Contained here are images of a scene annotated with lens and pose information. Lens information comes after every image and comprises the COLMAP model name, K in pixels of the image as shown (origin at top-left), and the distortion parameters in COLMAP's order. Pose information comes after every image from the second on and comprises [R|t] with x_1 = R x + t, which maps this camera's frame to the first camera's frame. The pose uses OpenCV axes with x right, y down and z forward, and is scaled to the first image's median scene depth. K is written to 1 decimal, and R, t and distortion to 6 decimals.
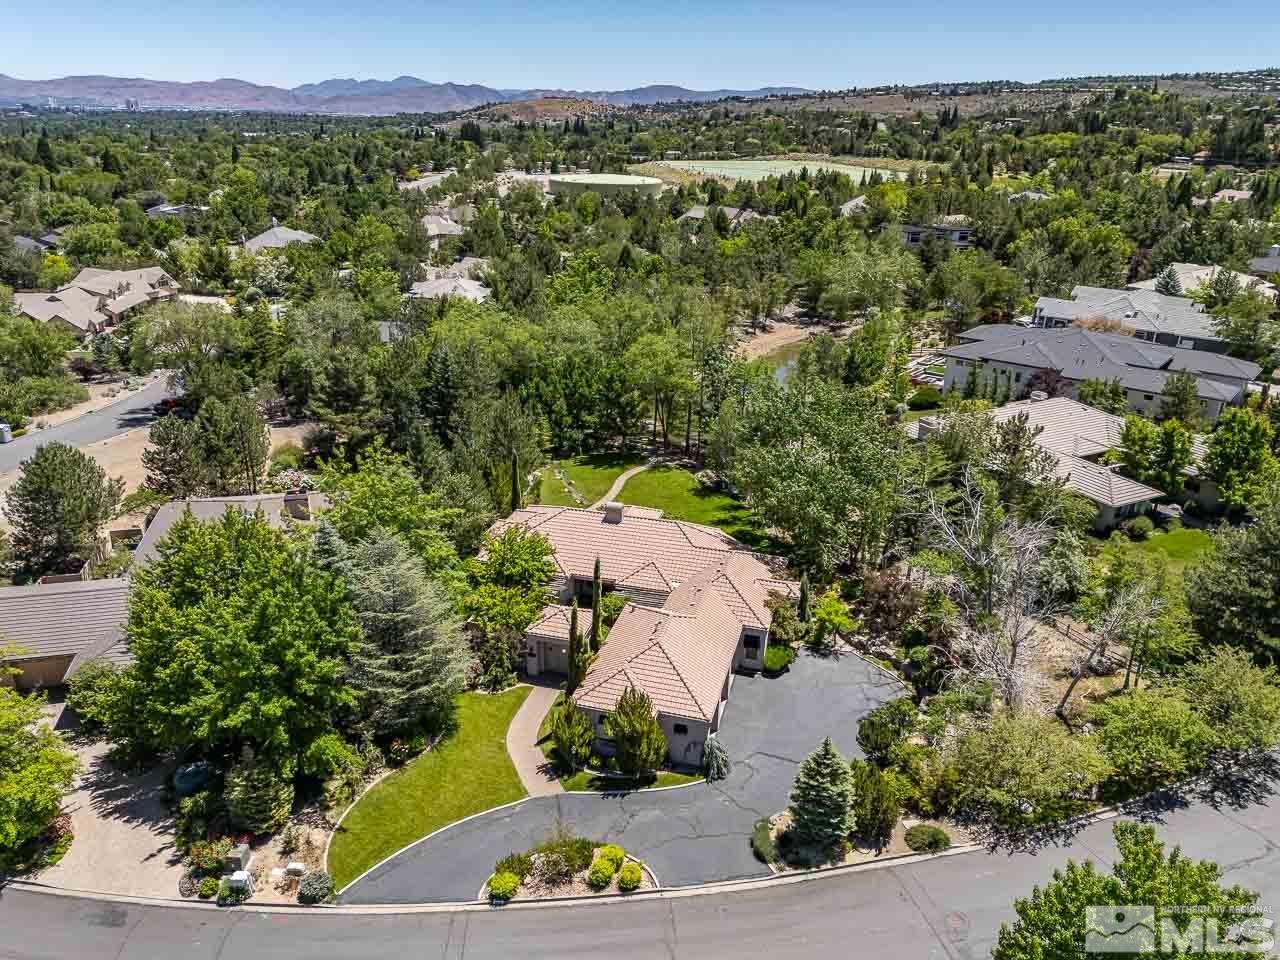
lens RADIAL K [[950.1, 0, 641.3], [0, 950.1, 478.5], [0, 0, 1]] dist [0.059338, -0.025200]
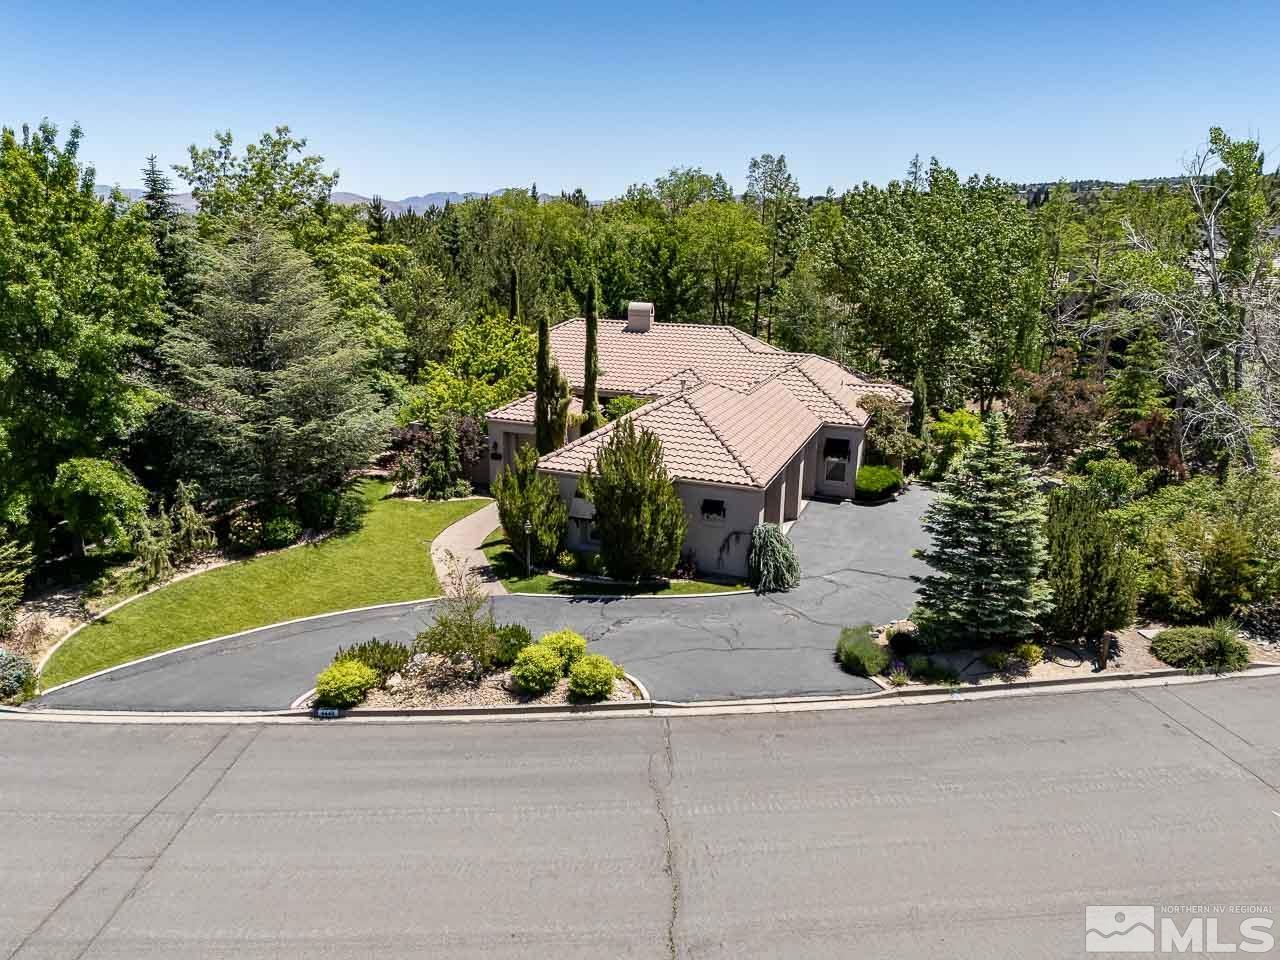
lens RADIAL K [[950.1, 0, 641.0], [0, 950.1, 478.6], [0, 0, 1]] dist [0.059338, -0.025200]
pose [[0.996340, 0.018644, -0.083417, 0.048240], [-0.026745, 0.994917, -0.097085, 0.322611], [0.081183, 0.098961, 0.991774, 0.445774]]
